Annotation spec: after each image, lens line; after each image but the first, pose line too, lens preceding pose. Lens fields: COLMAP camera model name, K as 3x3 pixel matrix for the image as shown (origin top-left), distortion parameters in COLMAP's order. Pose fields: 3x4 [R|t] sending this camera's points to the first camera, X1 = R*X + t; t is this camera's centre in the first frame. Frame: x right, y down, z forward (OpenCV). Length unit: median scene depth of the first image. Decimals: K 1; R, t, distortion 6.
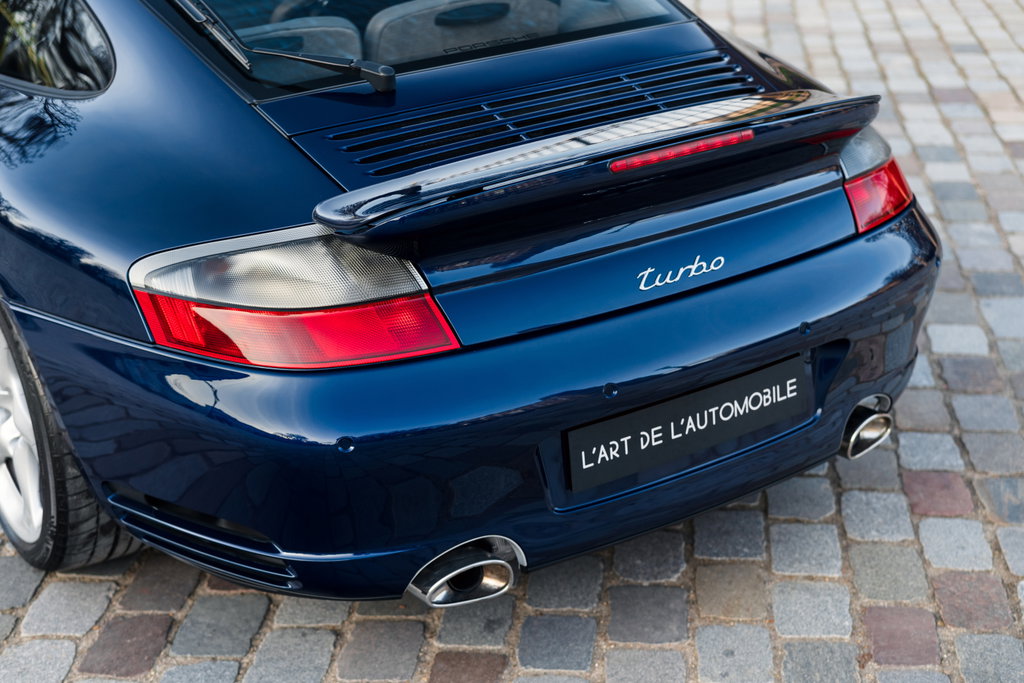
lens RADIAL K [[1624.1, 0, 509.9], [0, 1624.1, 367.5], [0, 0, 1]] dist [0.018290, 0.008894]
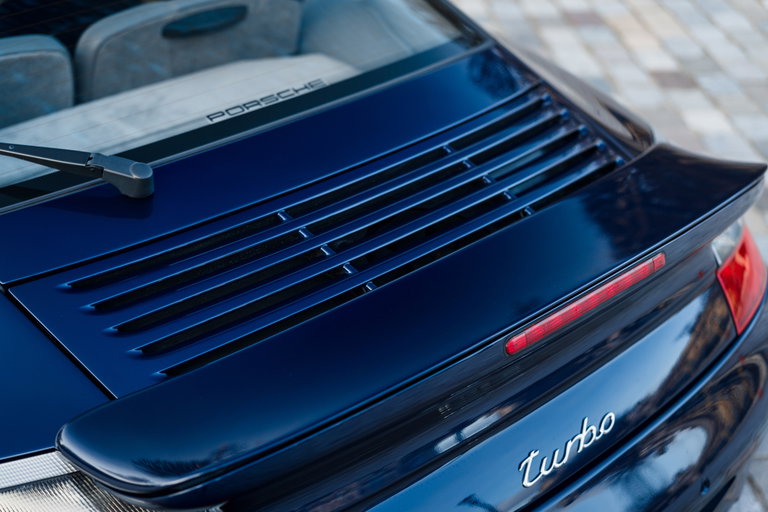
lens RADIAL K [[1218.1, 0, 382.4], [0, 1218.1, 275.5], [0, 0, 1]] dist [0.018290, 0.008894]
pose [[0.979410, -0.050149, 0.195553, -0.076572], [0.031129, 0.994585, 0.099156, -0.180486], [-0.199466, -0.091027, 0.975668, 0.448649]]
